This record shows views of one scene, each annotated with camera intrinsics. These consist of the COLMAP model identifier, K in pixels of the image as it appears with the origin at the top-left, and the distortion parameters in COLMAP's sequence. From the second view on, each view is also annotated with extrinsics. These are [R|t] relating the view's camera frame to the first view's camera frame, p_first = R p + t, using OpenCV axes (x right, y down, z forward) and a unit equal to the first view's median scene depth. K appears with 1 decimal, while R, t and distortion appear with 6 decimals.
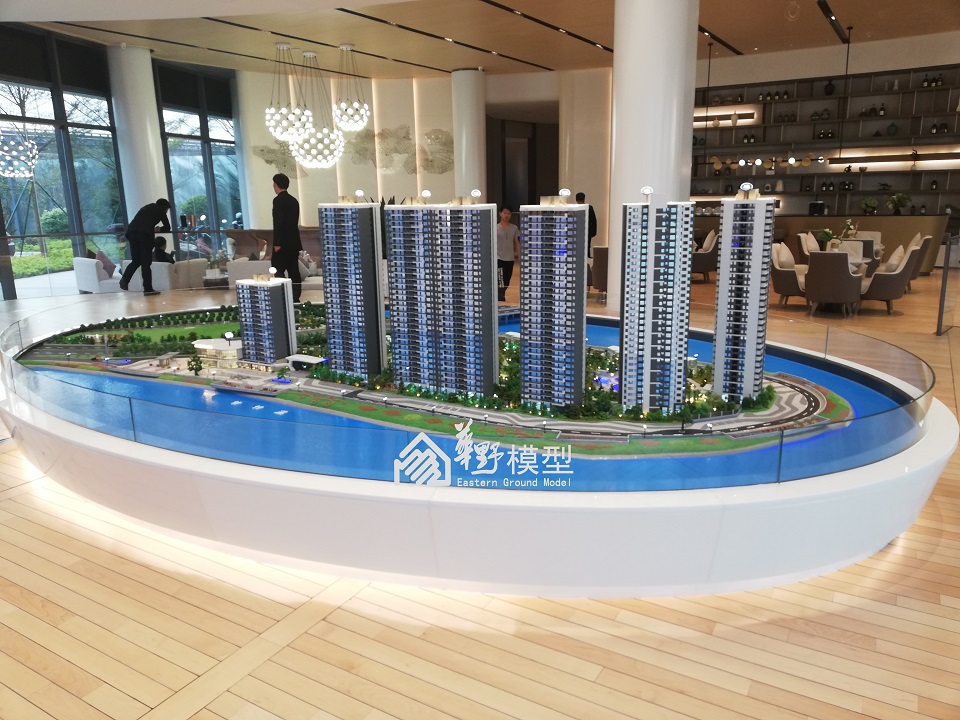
lens RADIAL K [[718.7, 0, 476.5], [0, 718.7, 361.8], [0, 0, 1]] dist [0.034995, -0.043577]
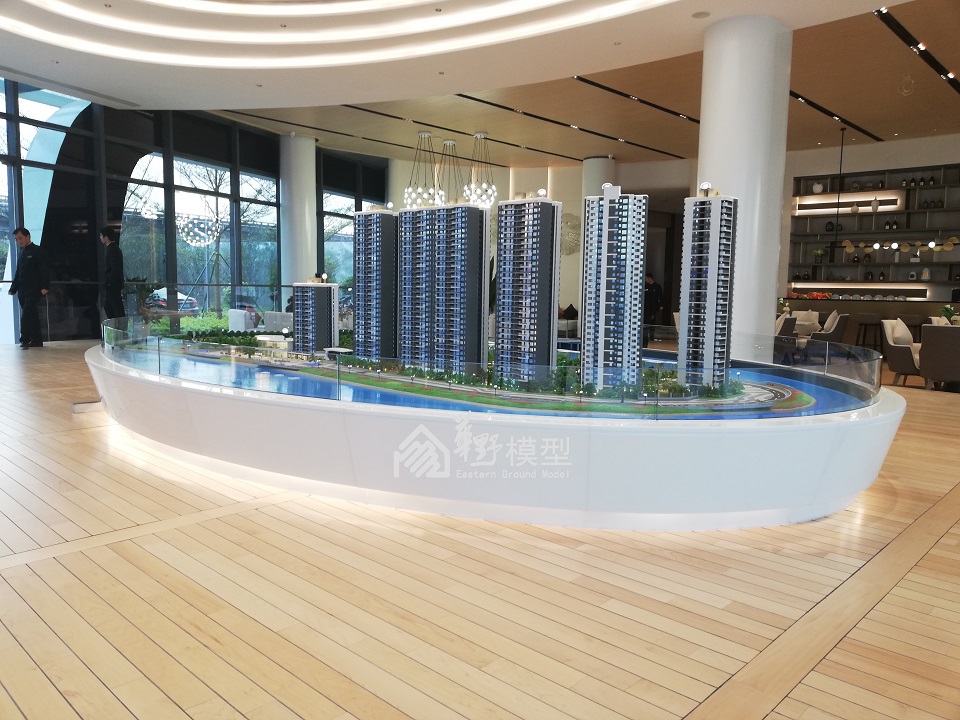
lens RADIAL K [[718.7, 0, 475.5], [0, 718.7, 365.0], [0, 0, 1]] dist [0.034995, -0.043577]
pose [[0.975199, 0.058825, -0.213368, 0.205294], [-0.085746, 0.989162, -0.119191, 0.128609], [0.204044, 0.134531, 0.969674, -0.054222]]
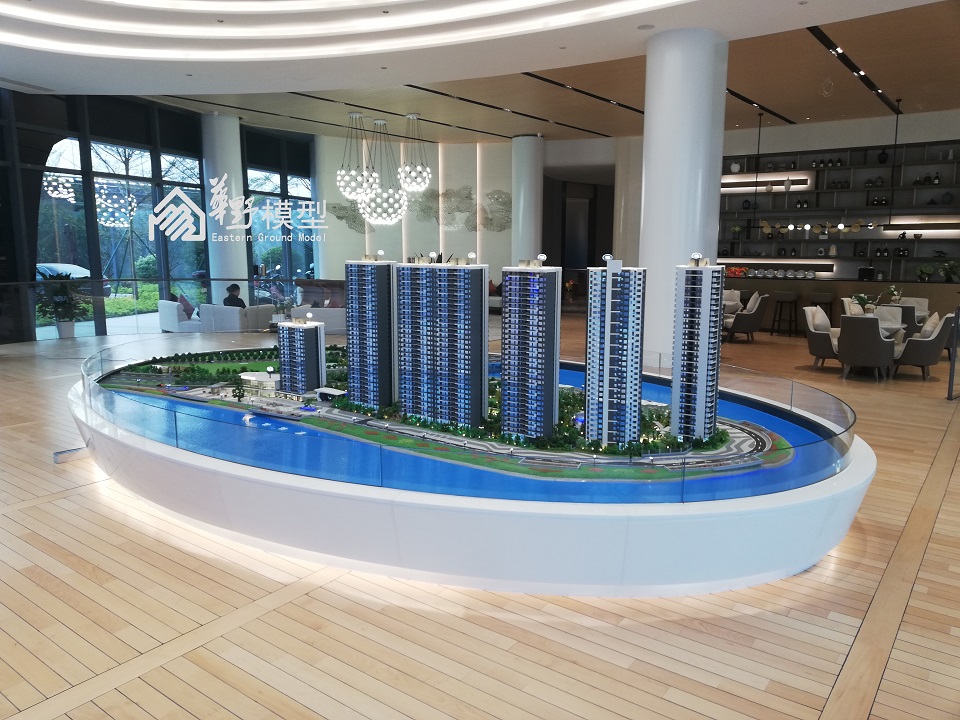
lens RADIAL K [[718.7, 0, 475.8], [0, 718.7, 361.4], [0, 0, 1]] dist [0.034995, -0.043577]
pose [[0.994633, 0.037708, -0.096355, 0.099476], [-0.044731, 0.996416, -0.071796, 0.019400], [0.093302, 0.075721, 0.992754, -0.126725]]
